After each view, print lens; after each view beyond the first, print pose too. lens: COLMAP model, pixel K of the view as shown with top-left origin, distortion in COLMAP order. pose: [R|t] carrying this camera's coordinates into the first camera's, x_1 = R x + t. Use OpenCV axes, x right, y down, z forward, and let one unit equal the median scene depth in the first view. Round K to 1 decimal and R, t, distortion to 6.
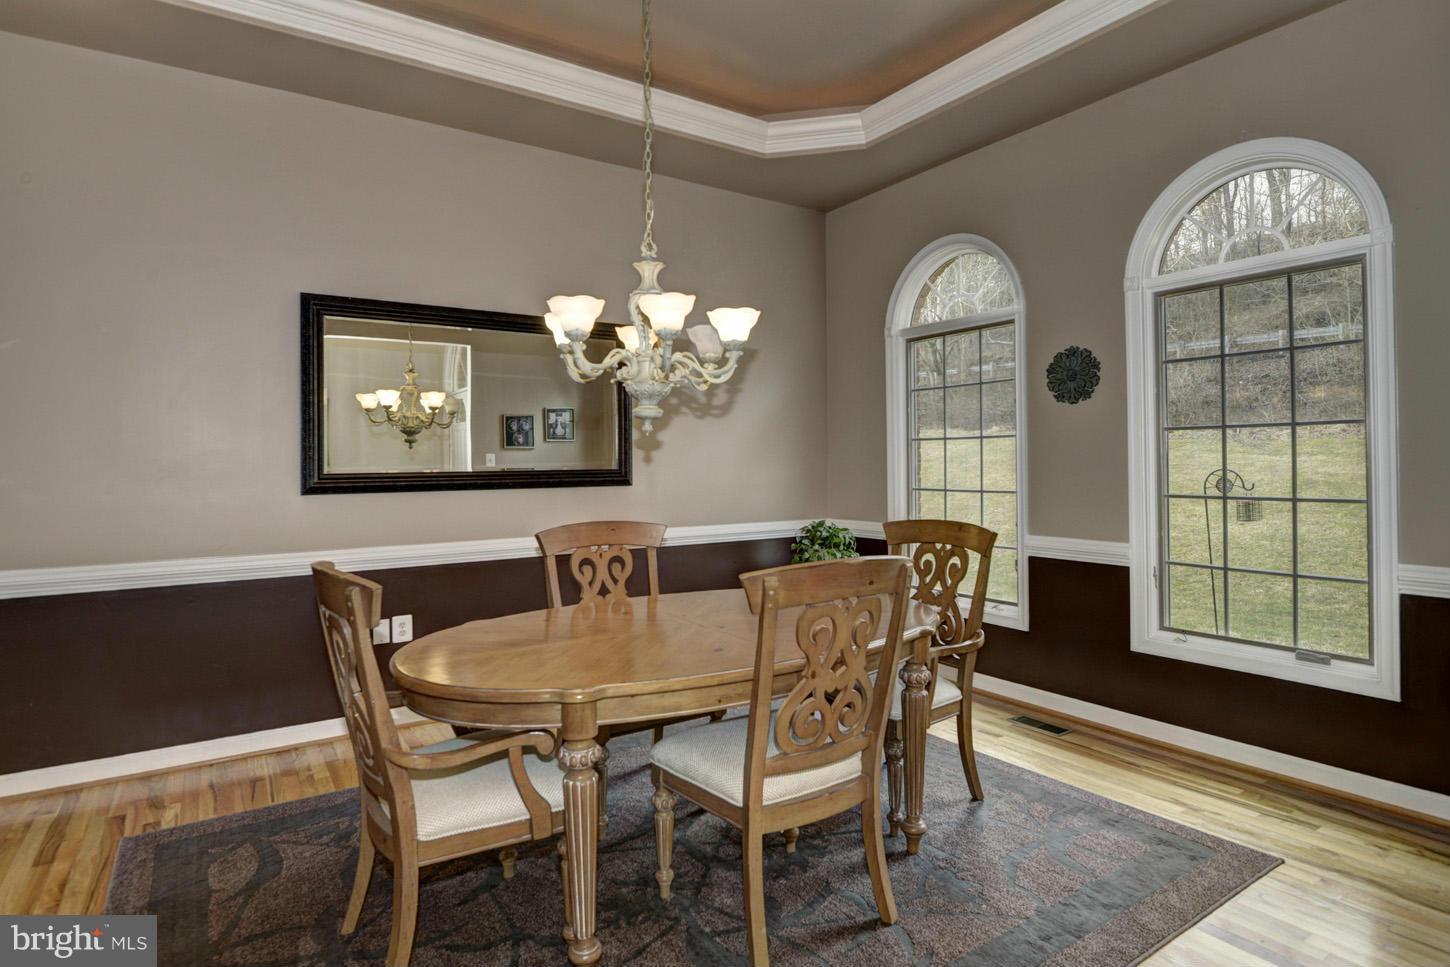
lens RADIAL K [[694.8, 0, 722.1], [0, 694.8, 478.5], [0, 0, 1]] dist [-0.013679, -0.000933]
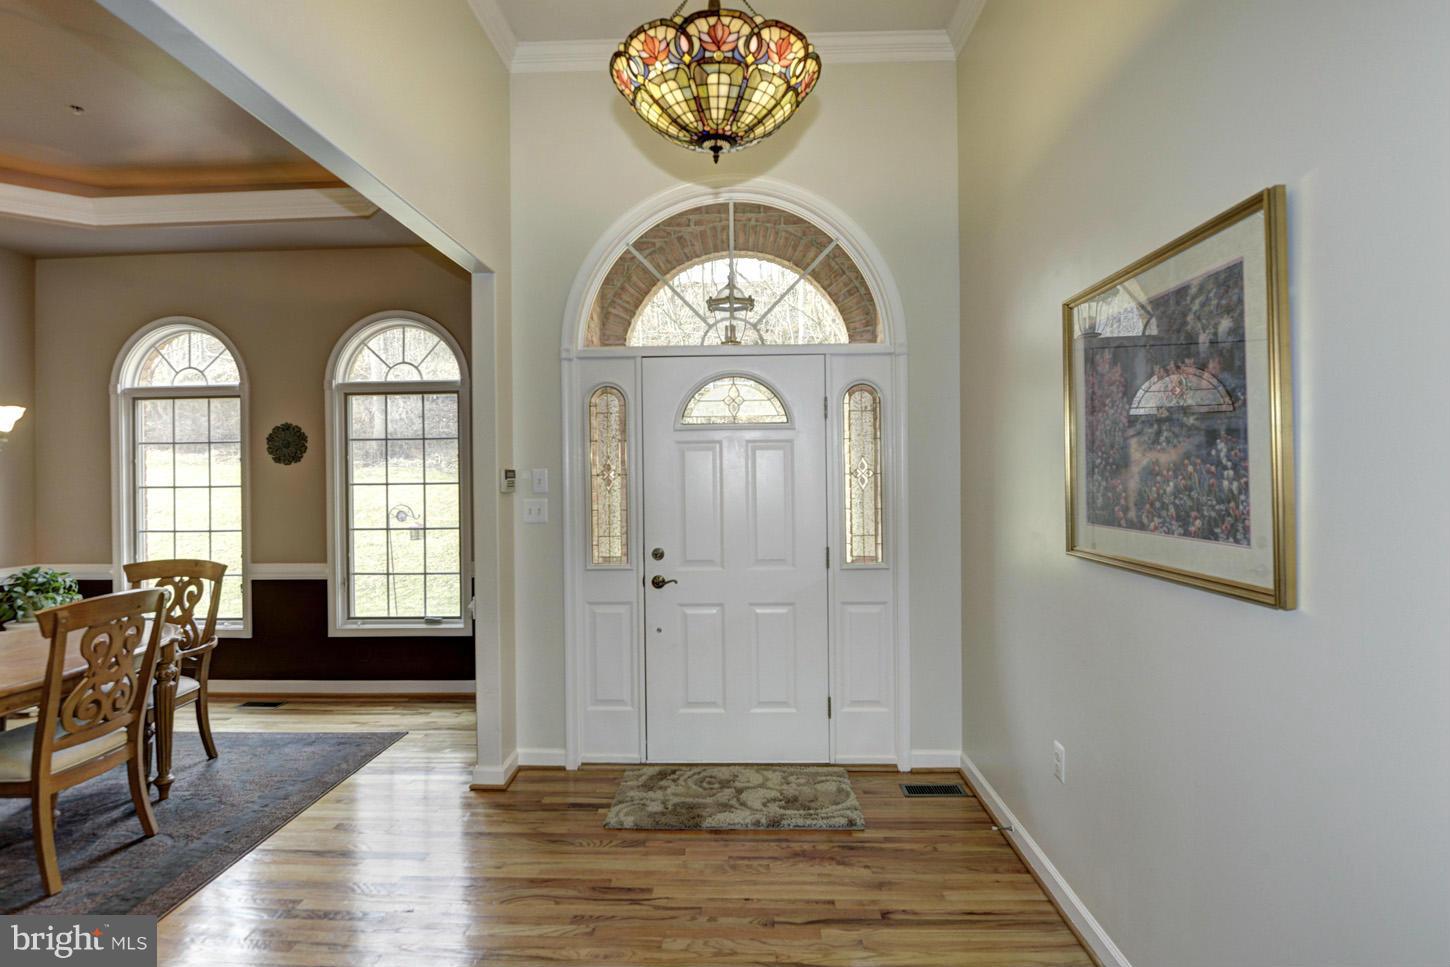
lens RADIAL K [[711.9, 0, 722.1], [0, 711.9, 477.0], [0, 0, 1]] dist [-0.000493, -0.011982]
pose [[0.540418, 0.009380, 0.841344, -0.267499], [0.012120, 0.999747, -0.018931, -0.059548], [-0.841309, 0.020427, 0.540168, -0.612498]]
